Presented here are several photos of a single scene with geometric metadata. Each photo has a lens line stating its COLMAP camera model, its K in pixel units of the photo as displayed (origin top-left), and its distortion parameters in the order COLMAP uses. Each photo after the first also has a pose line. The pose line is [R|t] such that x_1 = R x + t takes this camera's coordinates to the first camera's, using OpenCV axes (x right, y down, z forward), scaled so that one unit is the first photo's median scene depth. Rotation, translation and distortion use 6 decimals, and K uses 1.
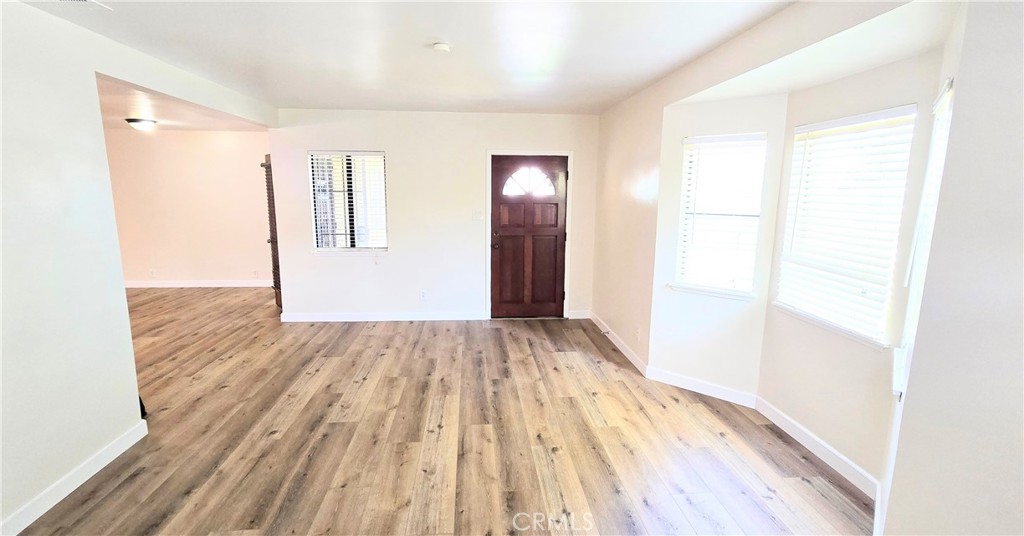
lens RADIAL K [[472.9, 0, 505.4], [0, 472.9, 267.9], [0, 0, 1]] dist [0.001640, 0.000524]
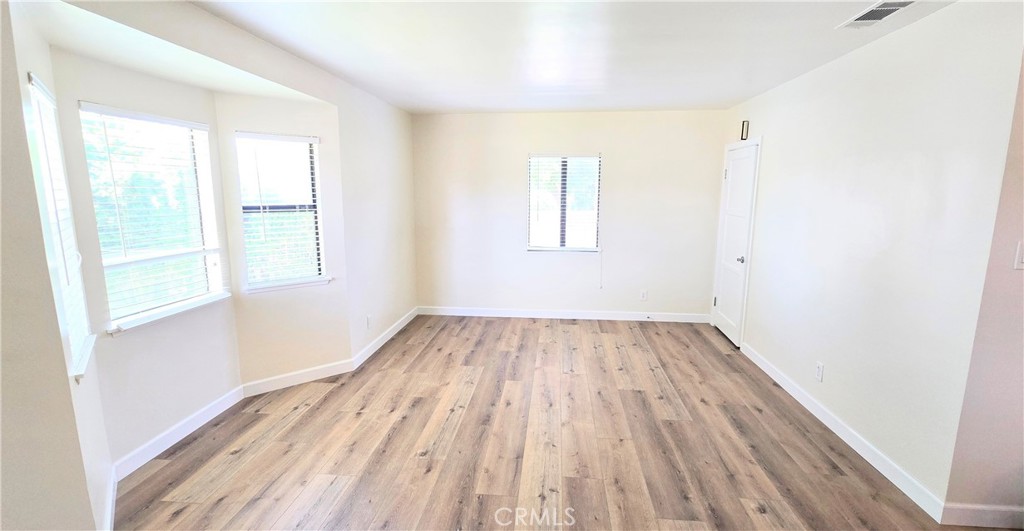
lens RADIAL K [[470.3, 0, 509.2], [0, 470.3, 270.7], [0, 0, 1]] dist [-0.000883, -0.000111]
pose [[-0.984593, -0.037621, 0.170765, -0.160563], [0.021012, 0.944050, 0.329133, -0.209067], [-0.173593, 0.327650, -0.928715, 1.274185]]
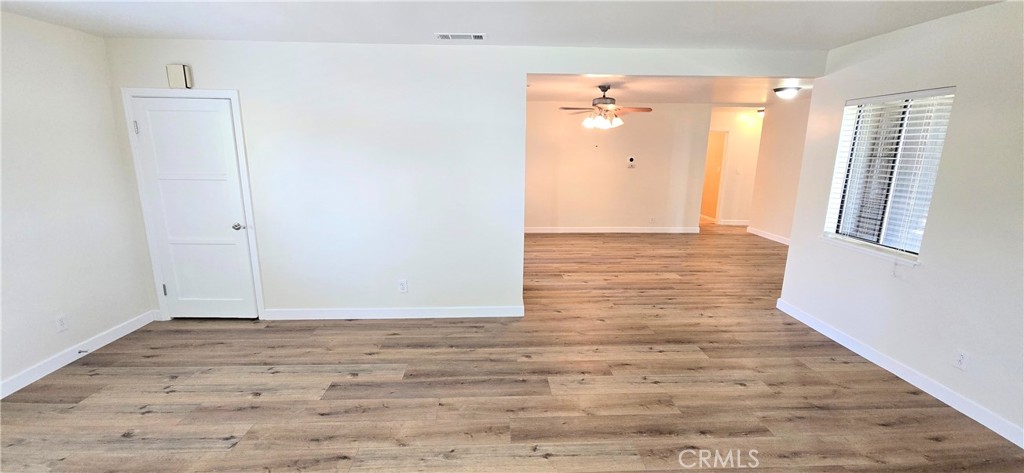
lens RADIAL K [[421.2, 0, 512.0], [0, 421.2, 236.5], [0, 0, 1]] dist [-0.002527, -0.000368]
pose [[-0.027335, 0.196935, -0.980035, 0.378761], [-0.172722, 0.964725, 0.198677, -0.113734], [0.984591, 0.174704, 0.007644, 0.697668]]
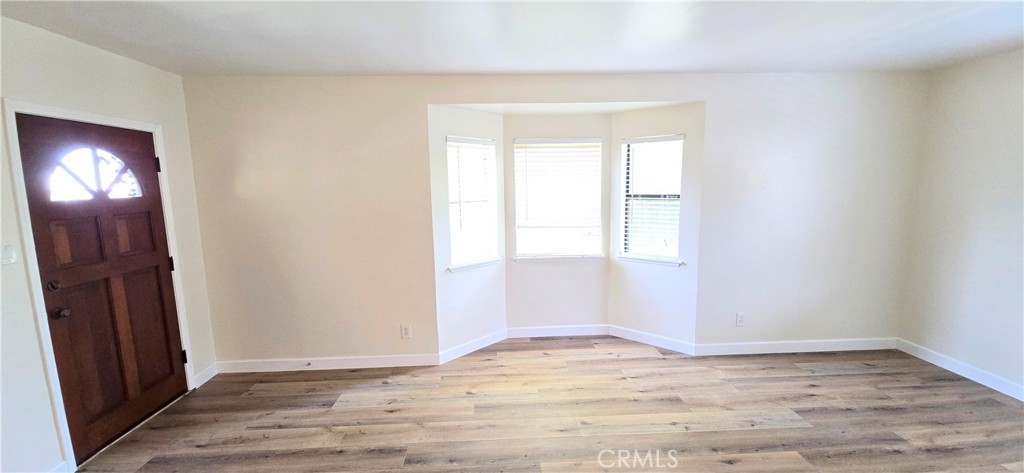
lens RADIAL K [[421.2, 0, 512.0], [0, 421.2, 236.5], [0, 0, 1]] dist [-0.002527, -0.000368]
pose [[0.027905, -0.133352, 0.990676, -0.571333], [0.181805, 0.975209, 0.126149, -0.127283], [-0.982939, 0.176590, 0.051457, 0.757877]]
